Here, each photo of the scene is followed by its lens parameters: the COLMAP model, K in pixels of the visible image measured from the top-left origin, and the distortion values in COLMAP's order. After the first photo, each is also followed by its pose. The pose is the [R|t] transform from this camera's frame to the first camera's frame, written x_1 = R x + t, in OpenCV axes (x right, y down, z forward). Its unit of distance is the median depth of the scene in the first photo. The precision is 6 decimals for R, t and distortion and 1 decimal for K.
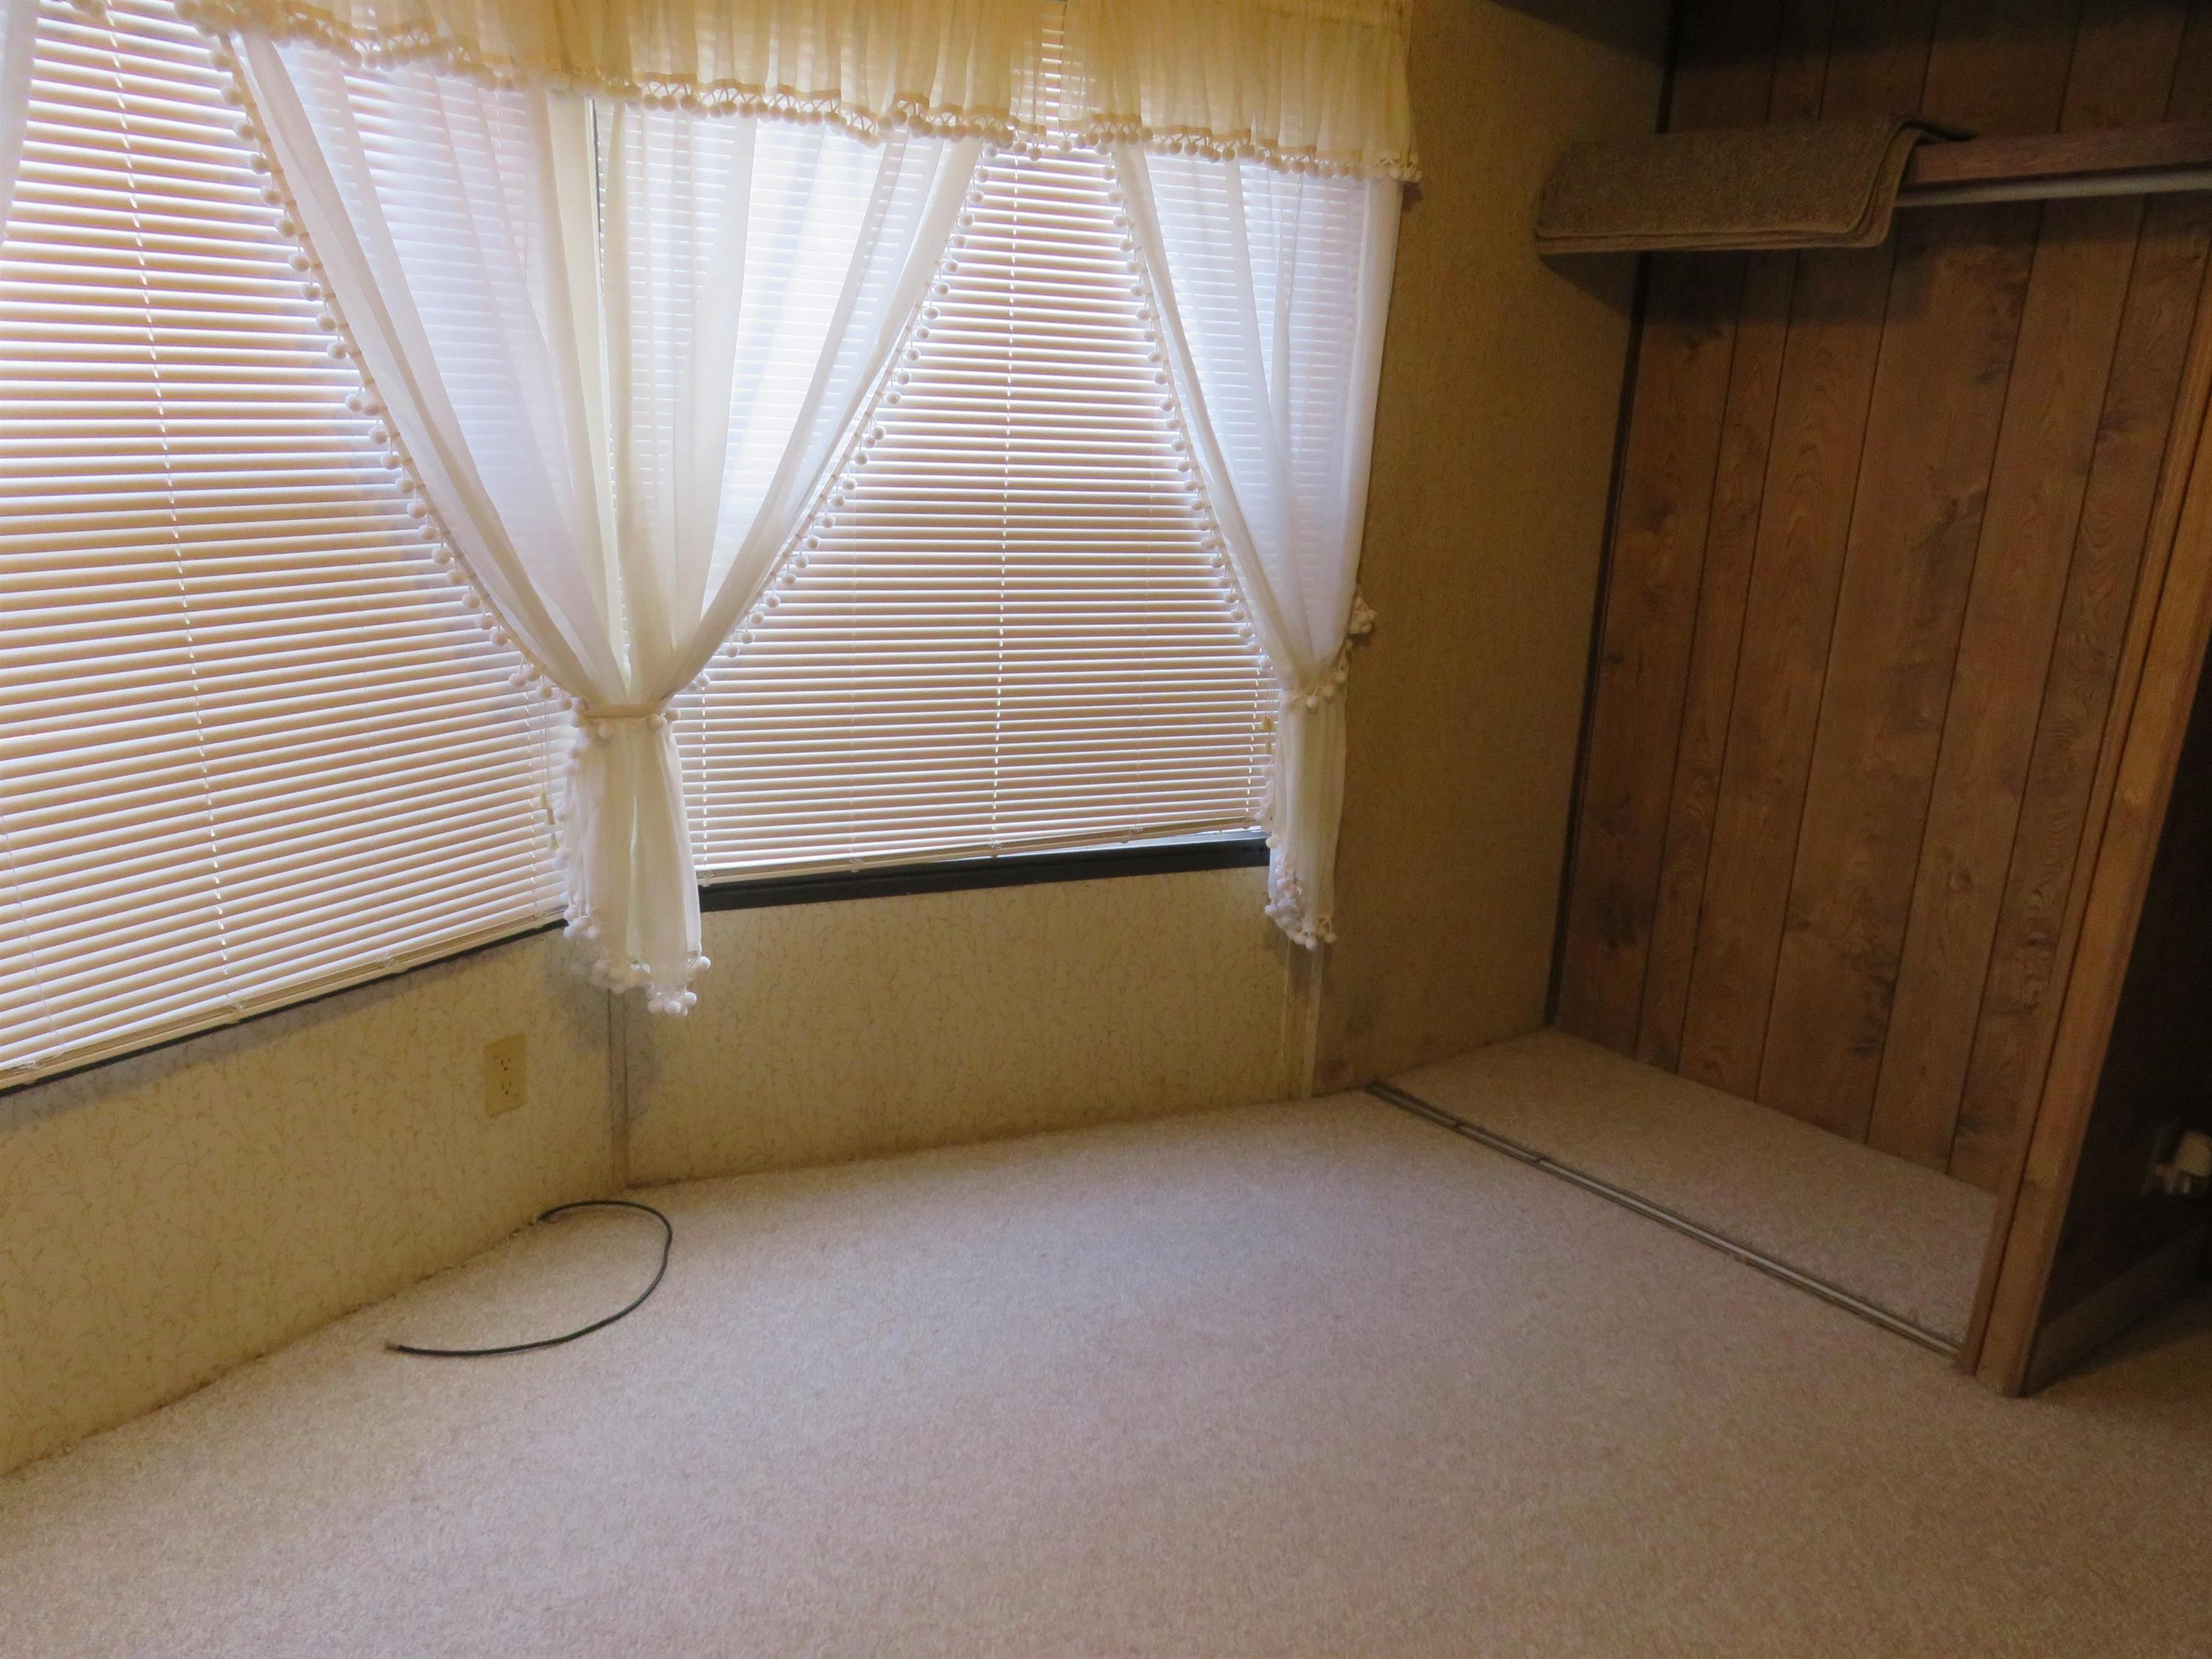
lens RADIAL K [[1681.2, 0, 1103.0], [0, 1681.2, 864.9], [0, 0, 1]] dist [0.004229, -0.002863]
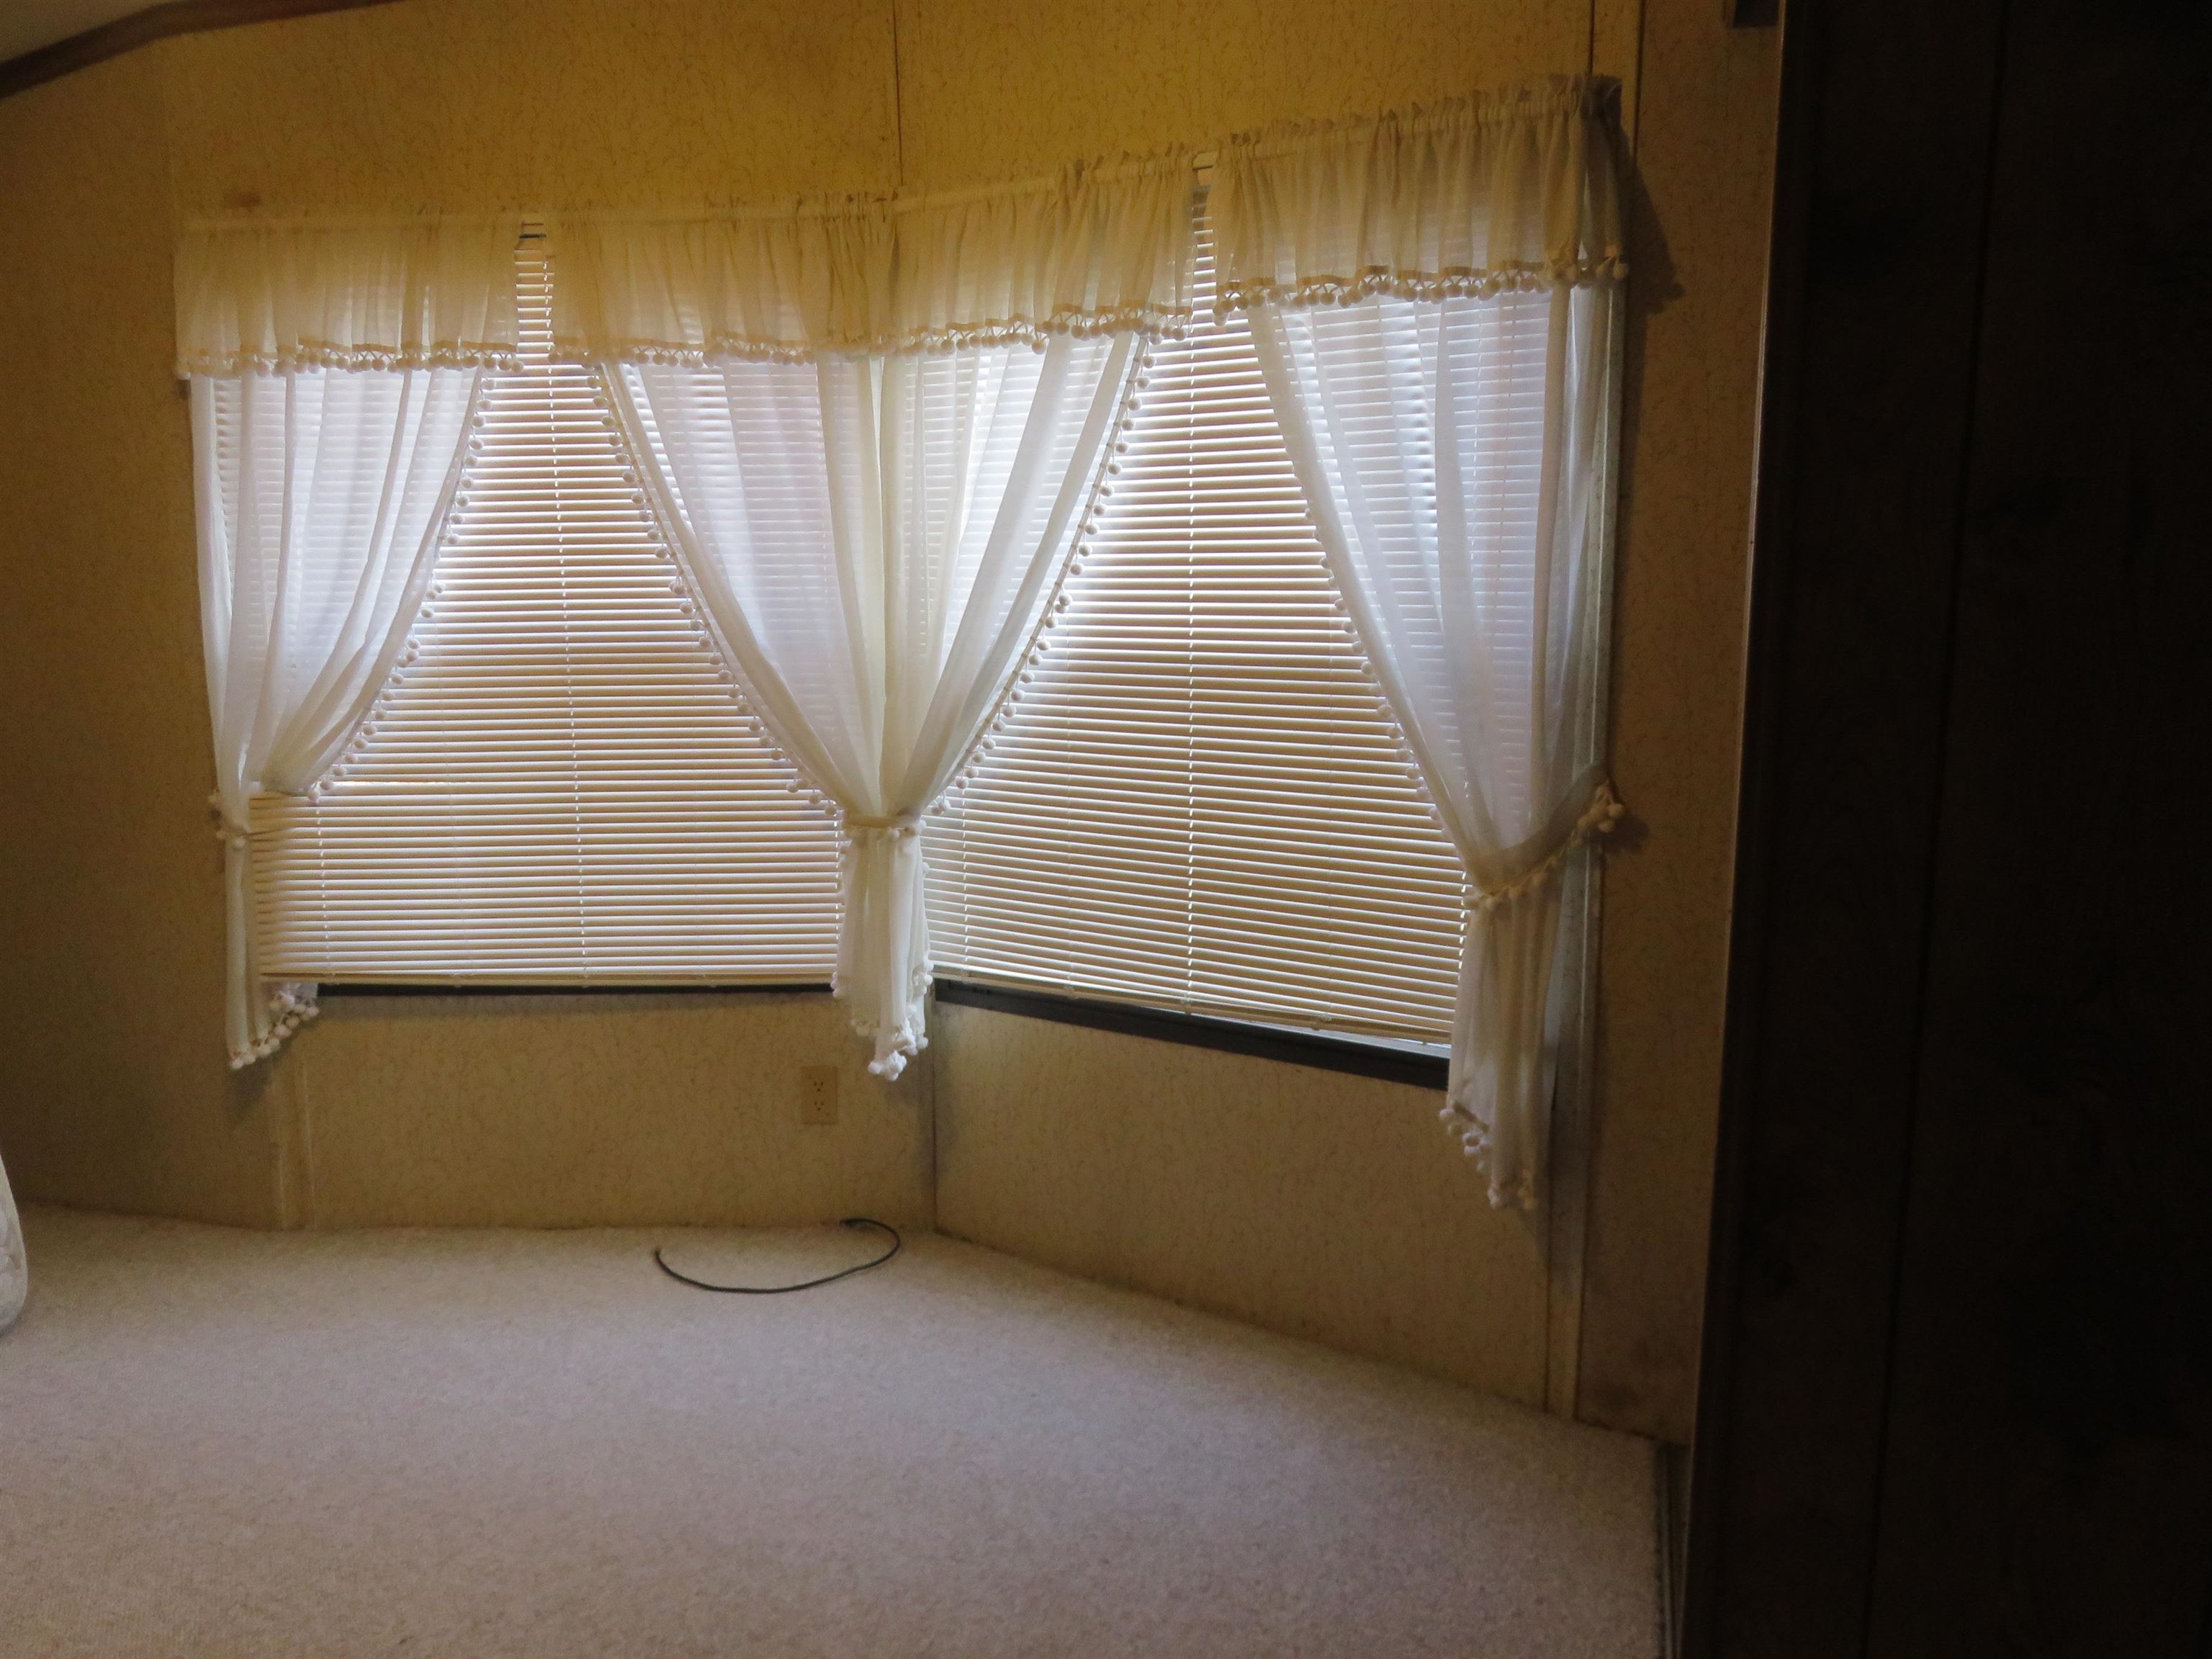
lens RADIAL K [[1619.6, 0, 1104.7], [0, 1619.6, 852.5], [0, 0, 1]] dist [-0.008620, 0.004338]
pose [[0.538496, 0.091656, -0.837628, 0.773296], [-0.208445, 0.977661, -0.027026, -0.068091], [0.816439, 0.189153, 0.545571, 0.455886]]
